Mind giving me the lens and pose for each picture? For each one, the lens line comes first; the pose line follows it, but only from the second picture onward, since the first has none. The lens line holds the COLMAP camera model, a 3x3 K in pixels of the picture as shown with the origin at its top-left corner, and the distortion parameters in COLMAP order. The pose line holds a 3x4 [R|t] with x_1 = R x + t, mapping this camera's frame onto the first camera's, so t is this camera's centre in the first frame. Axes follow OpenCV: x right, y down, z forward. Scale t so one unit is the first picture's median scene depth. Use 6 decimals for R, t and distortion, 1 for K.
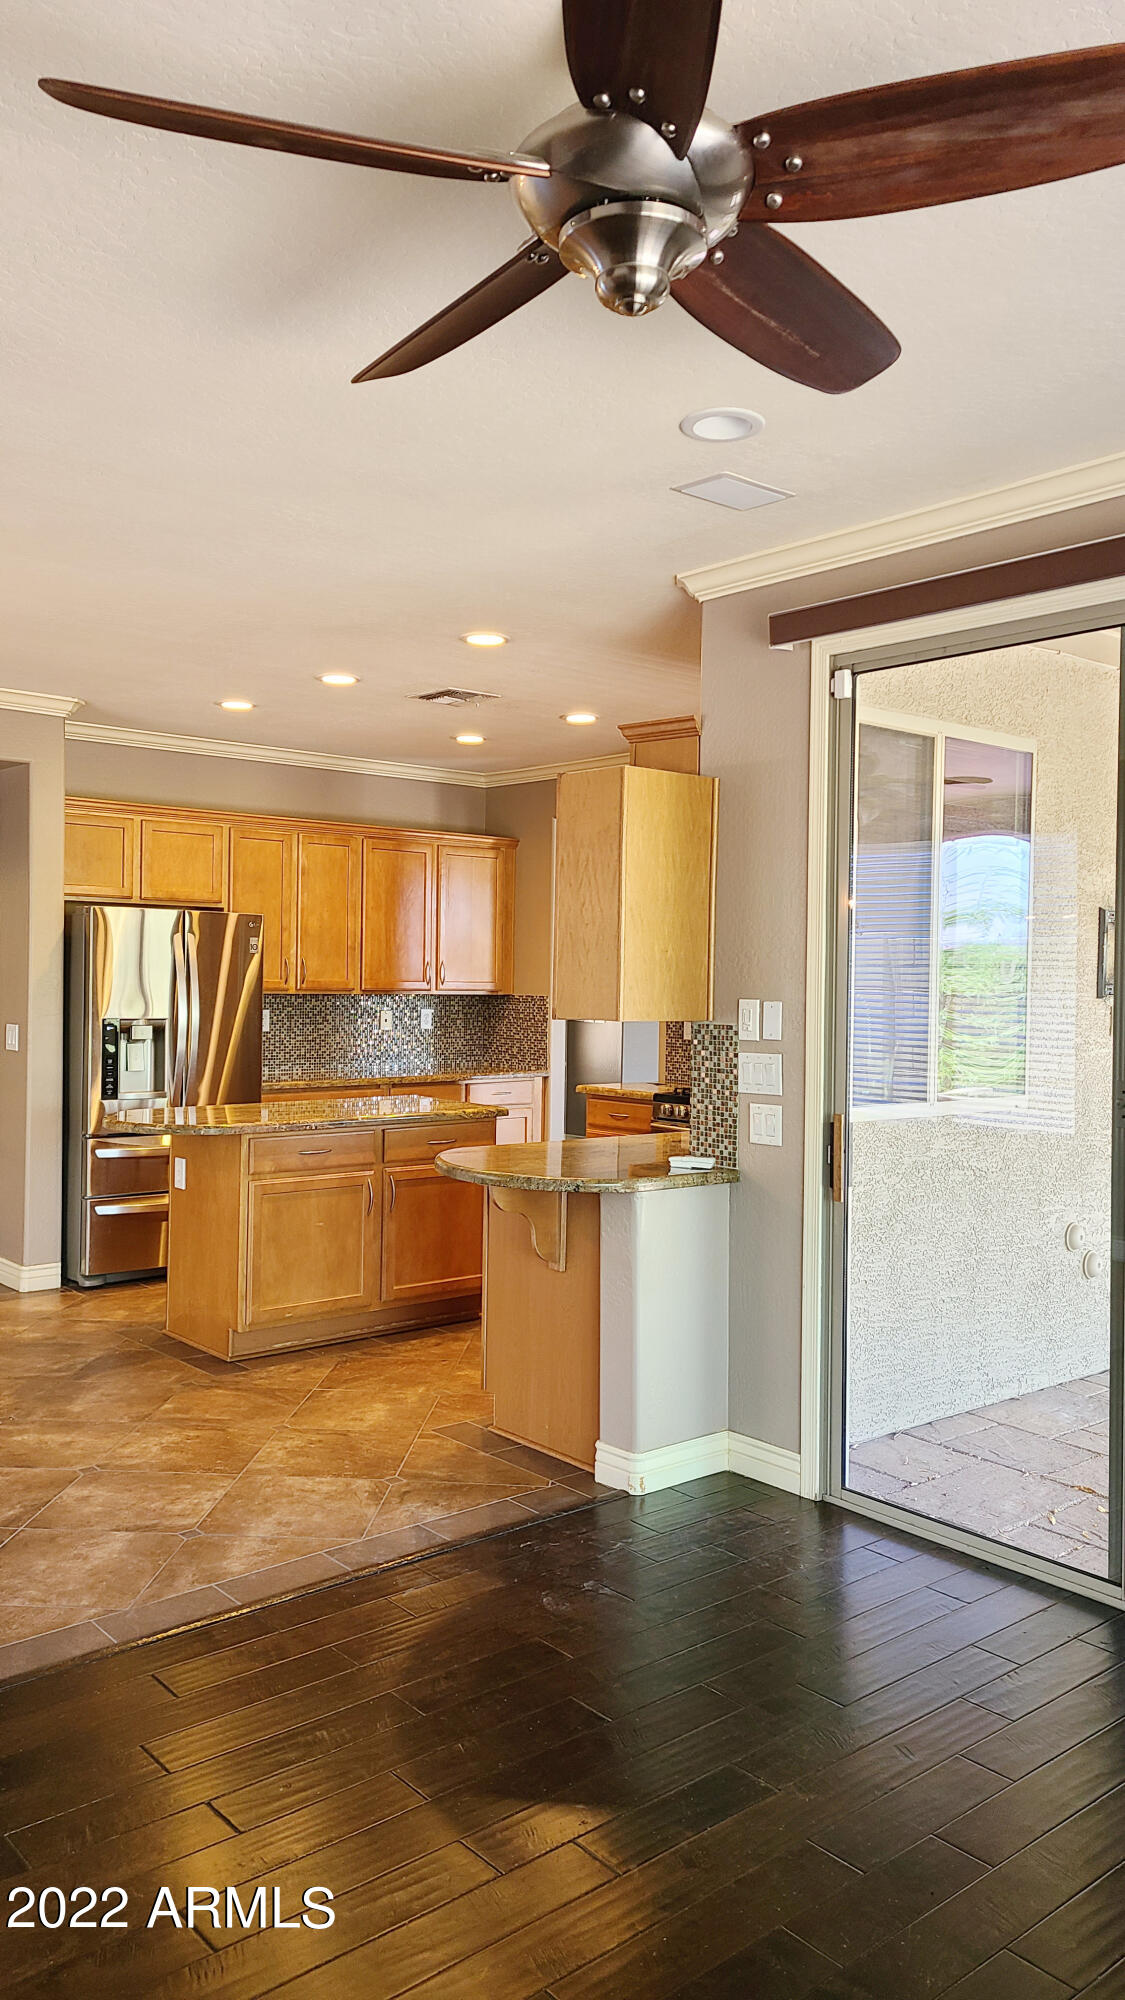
lens RADIAL K [[1484.4, 0, 555.4], [0, 1484.4, 987.6], [0, 0, 1]] dist [0.048849, -0.020192]
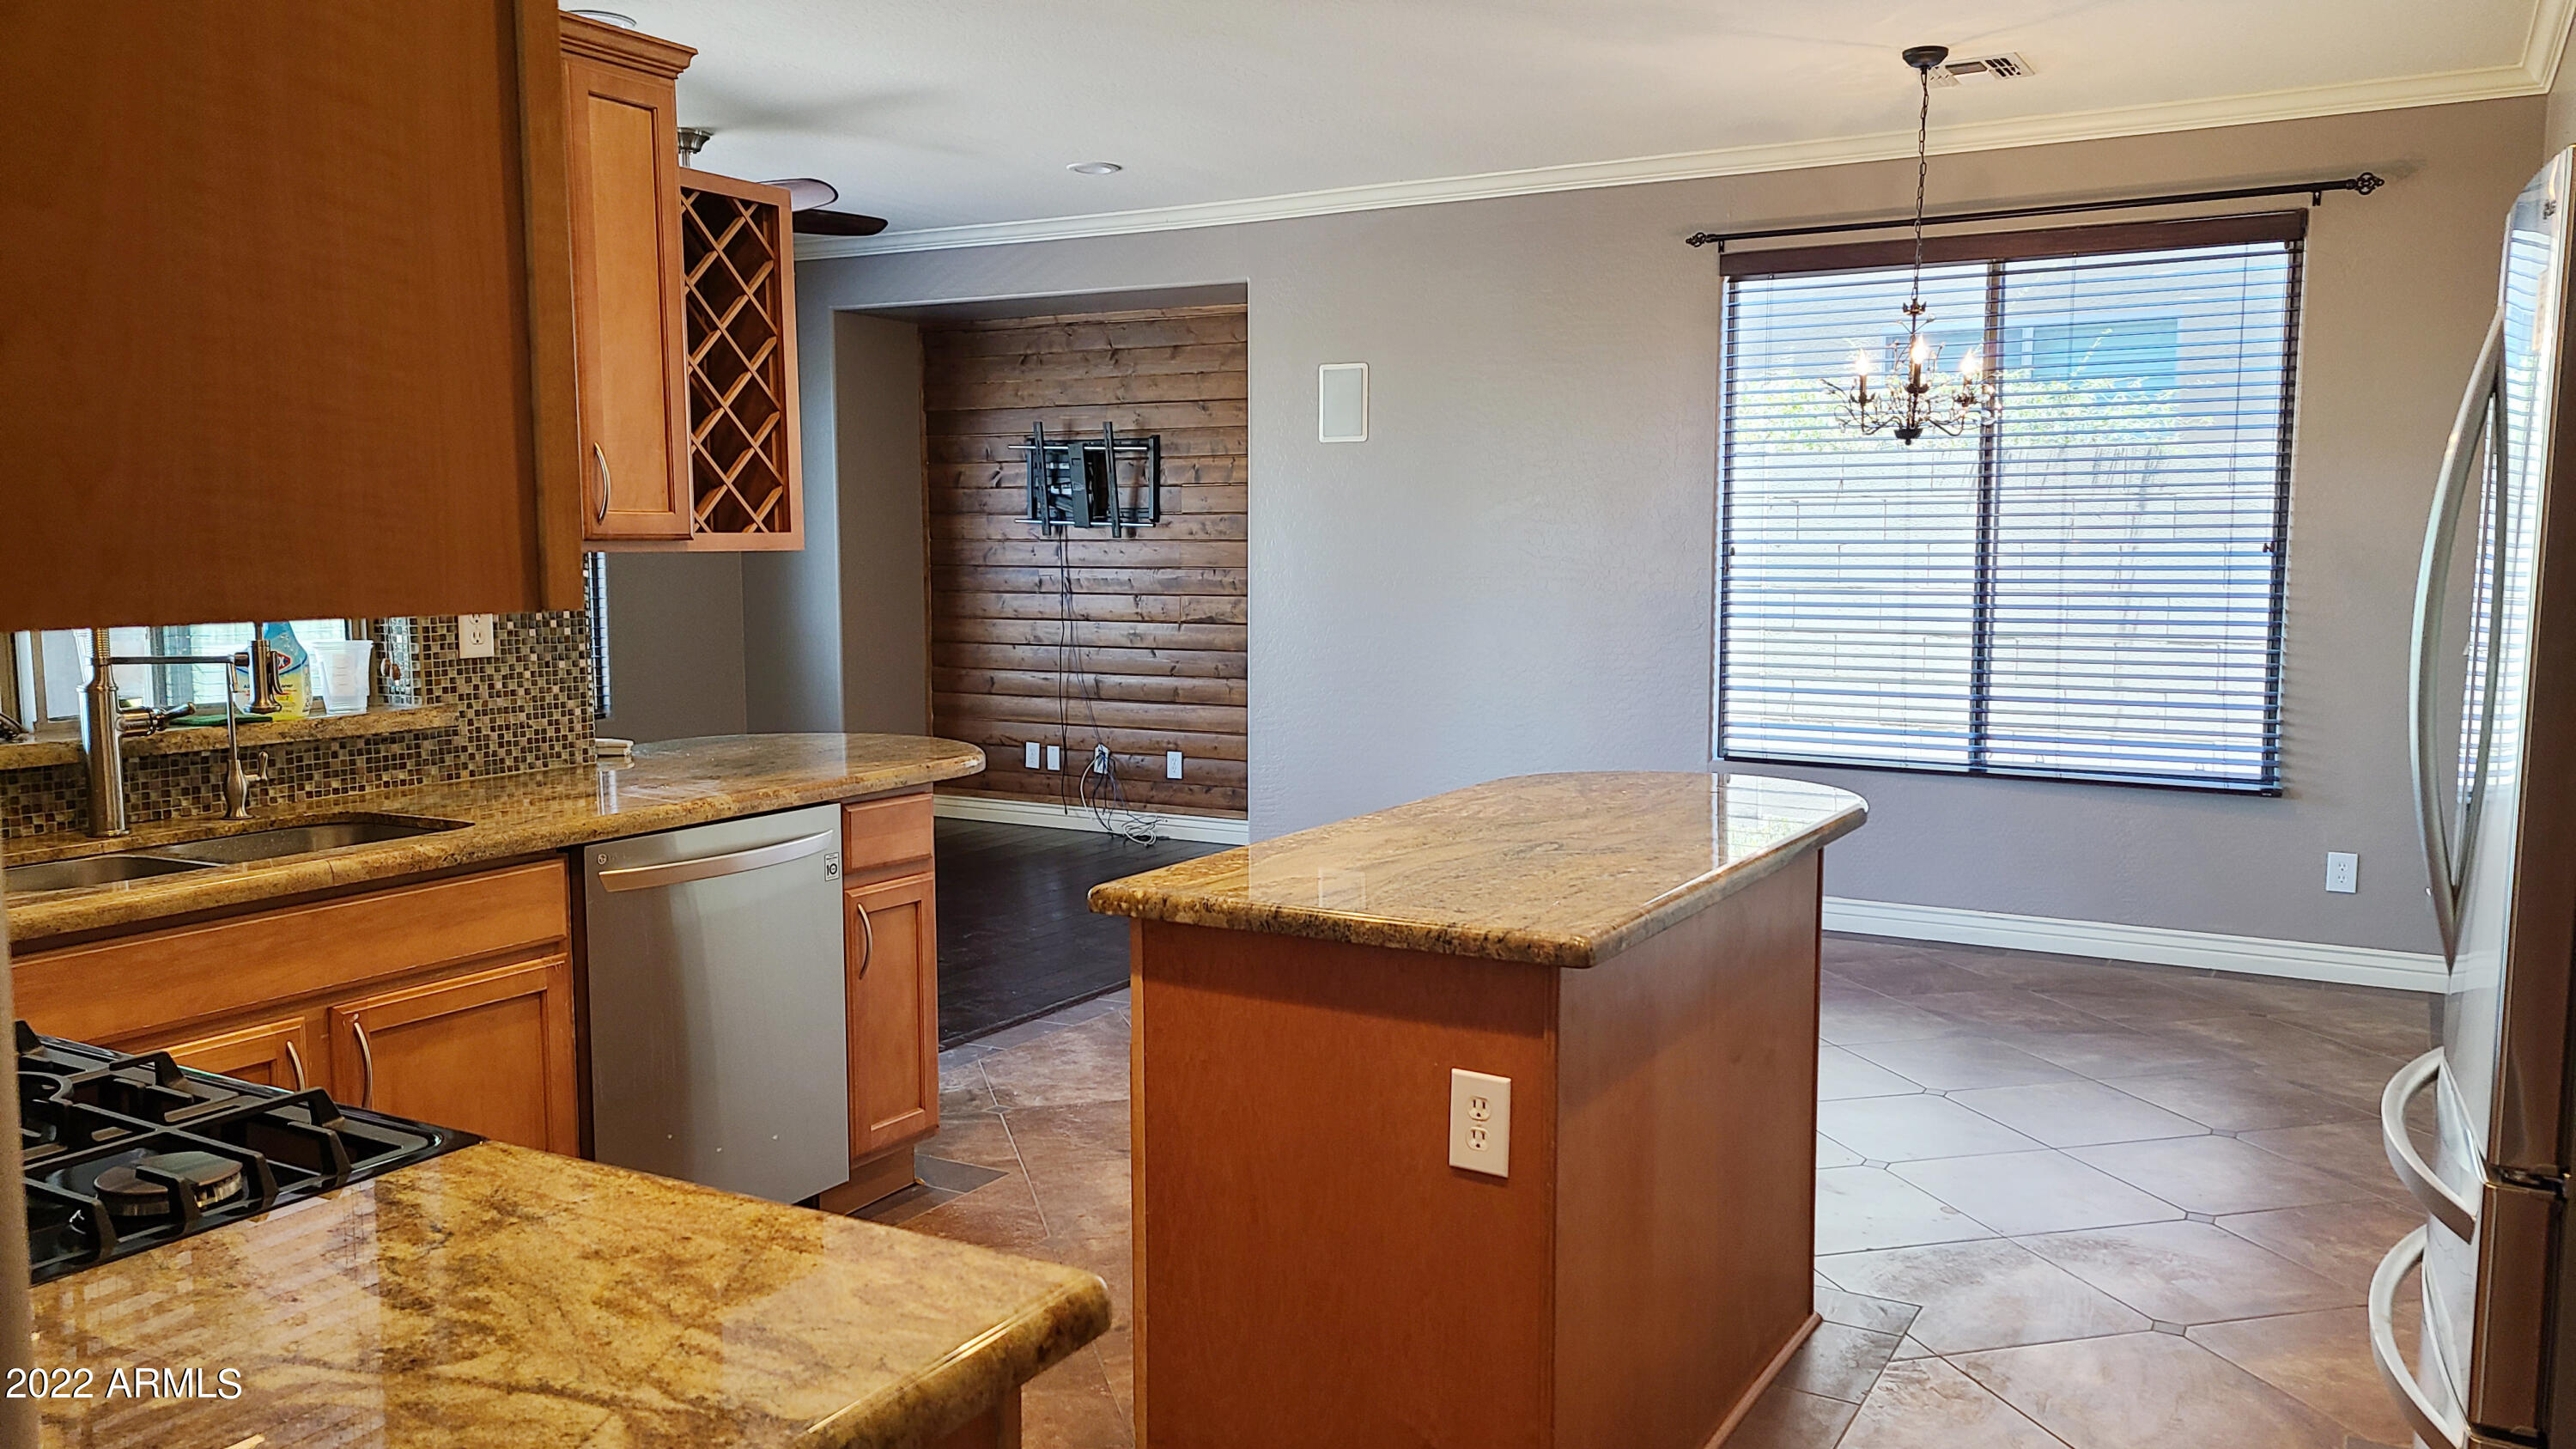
lens RADIAL K [[1912.2, 0, 1308.6], [0, 1912.2, 727.1], [0, 0, 1]] dist [0.048849, -0.020192]
pose [[-0.938569, 0.016913, -0.344677, 0.068067], [-0.019450, 0.994618, 0.101767, 0.006396], [0.344543, 0.102220, -0.933189, 1.487876]]
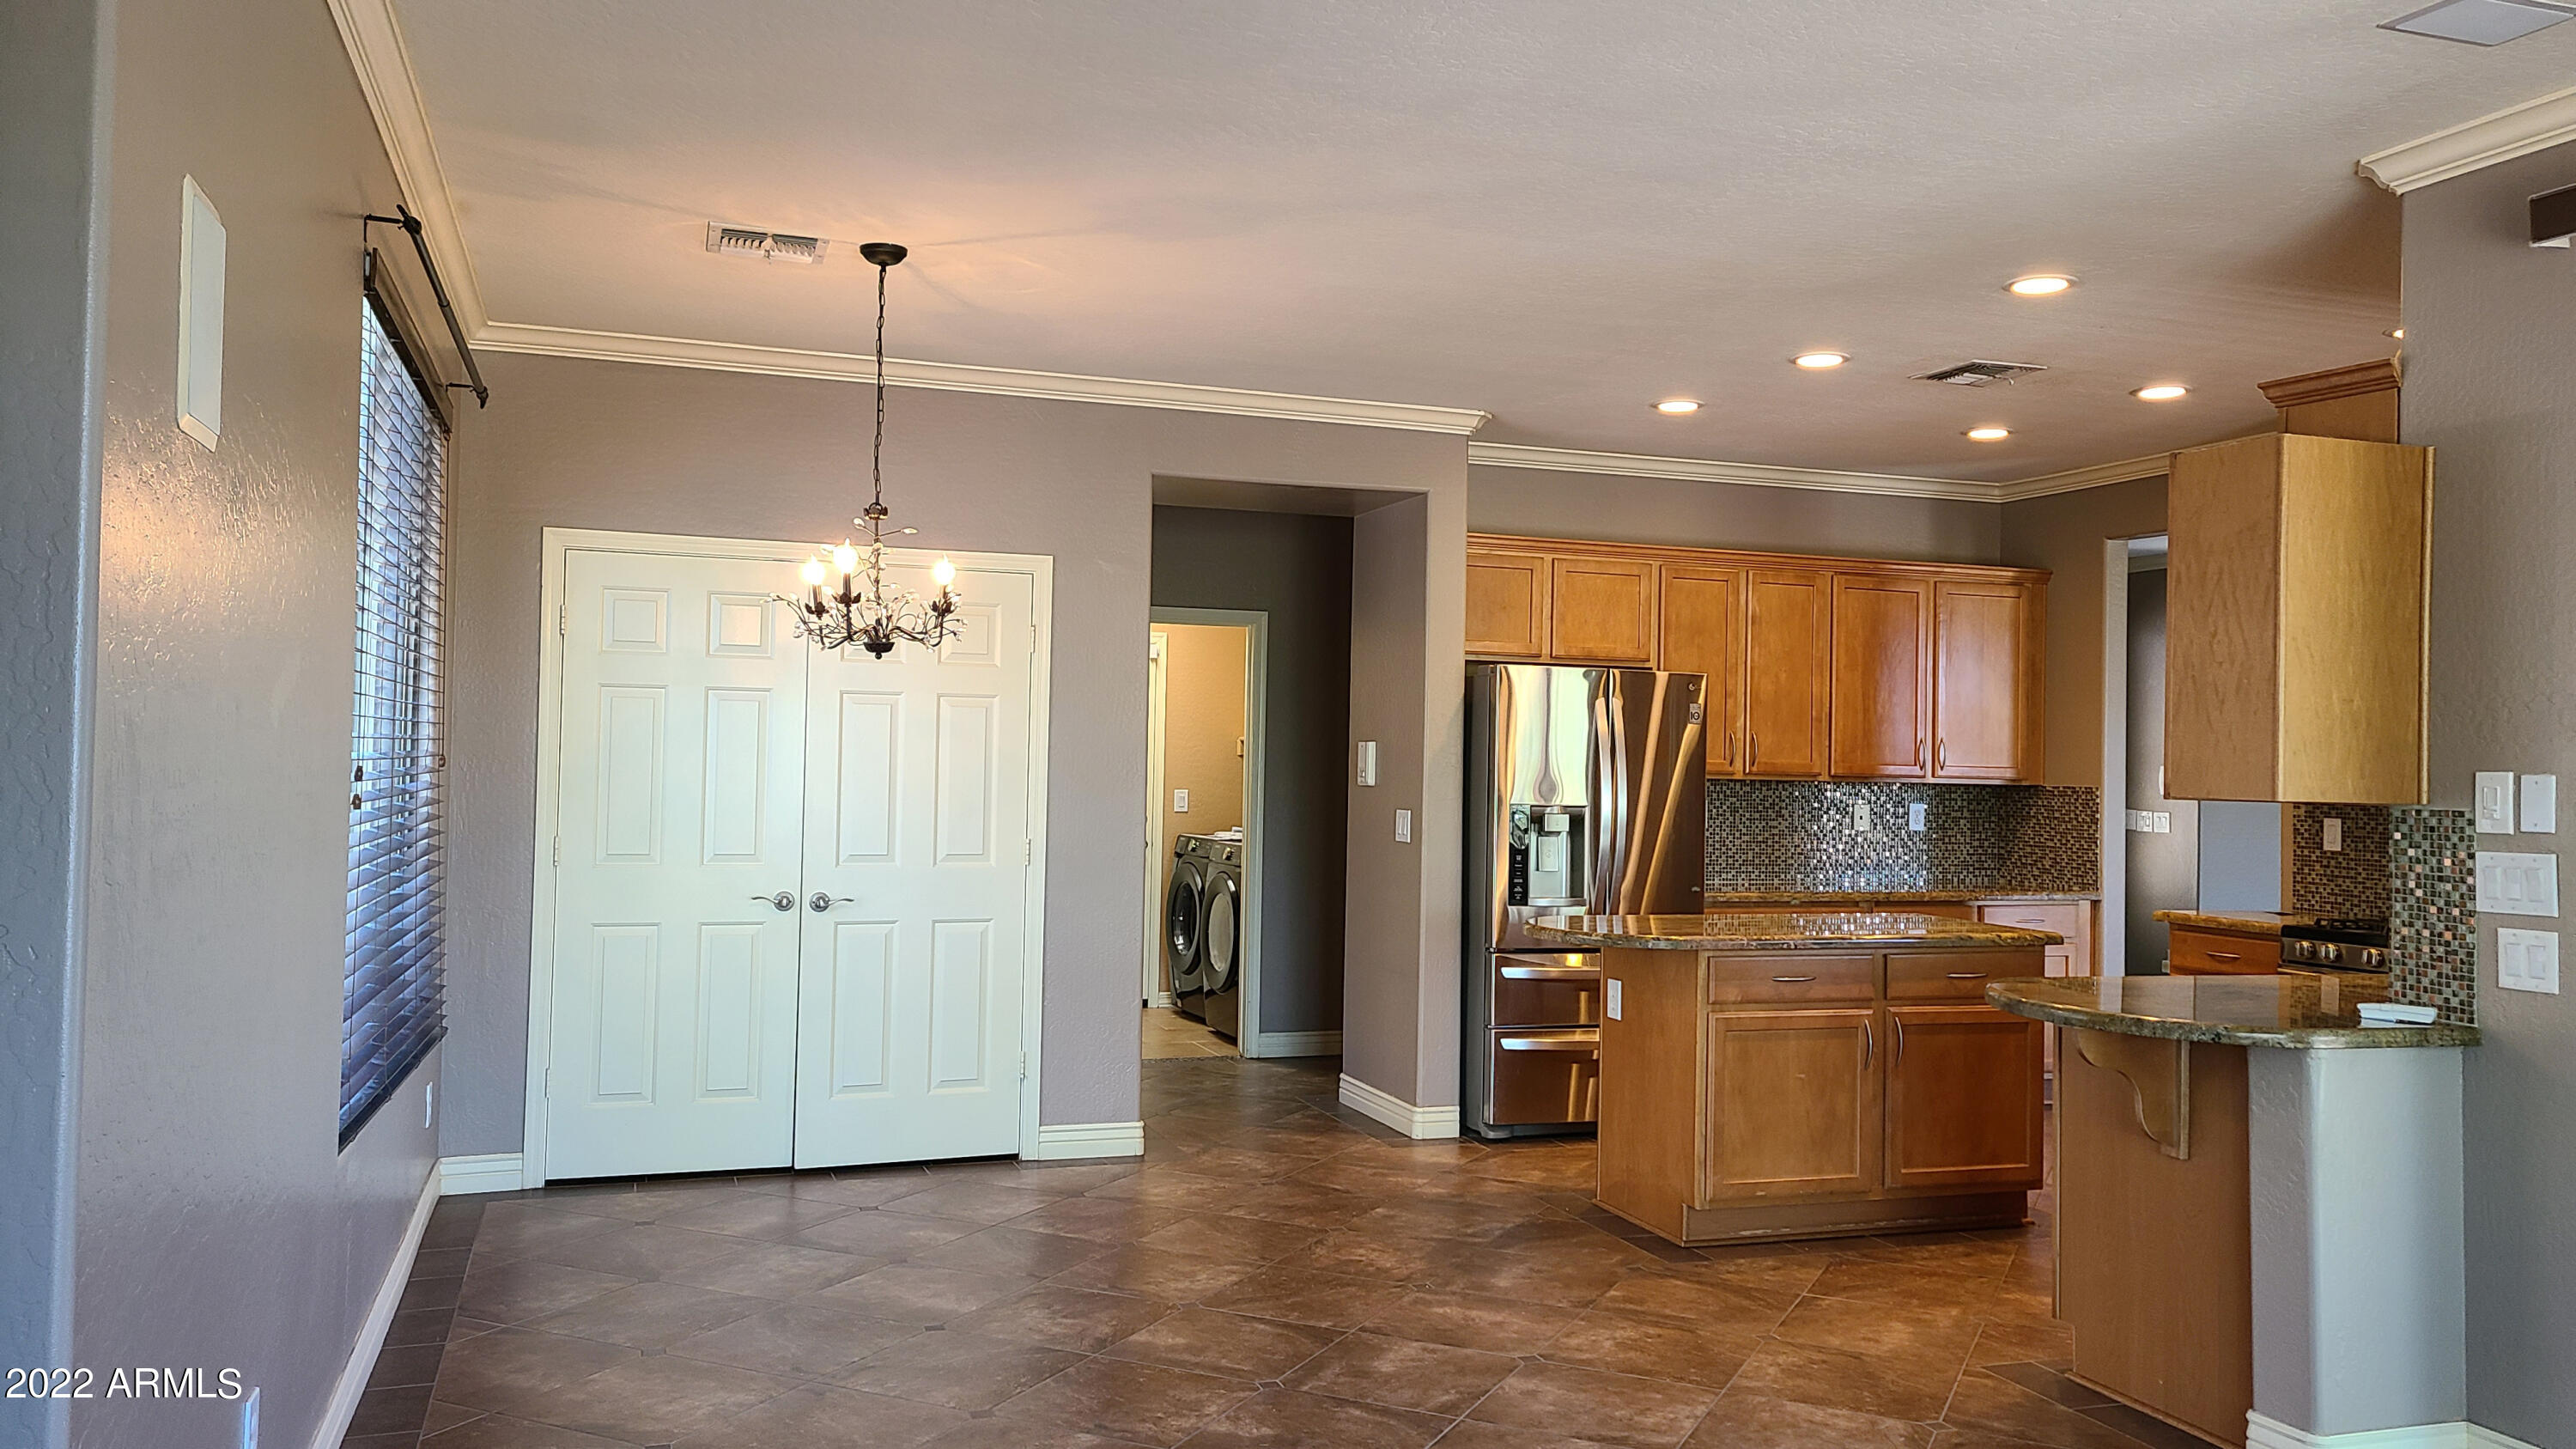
lens RADIAL K [[1912.2, 0, 1304.0], [0, 1912.2, 716.9], [0, 0, 1]] dist [0.048849, -0.020192]
pose [[0.932751, -0.004630, -0.360492, -0.040434], [-0.009705, 0.999233, -0.037945, 0.016170], [0.360391, 0.038891, 0.931990, -0.005502]]
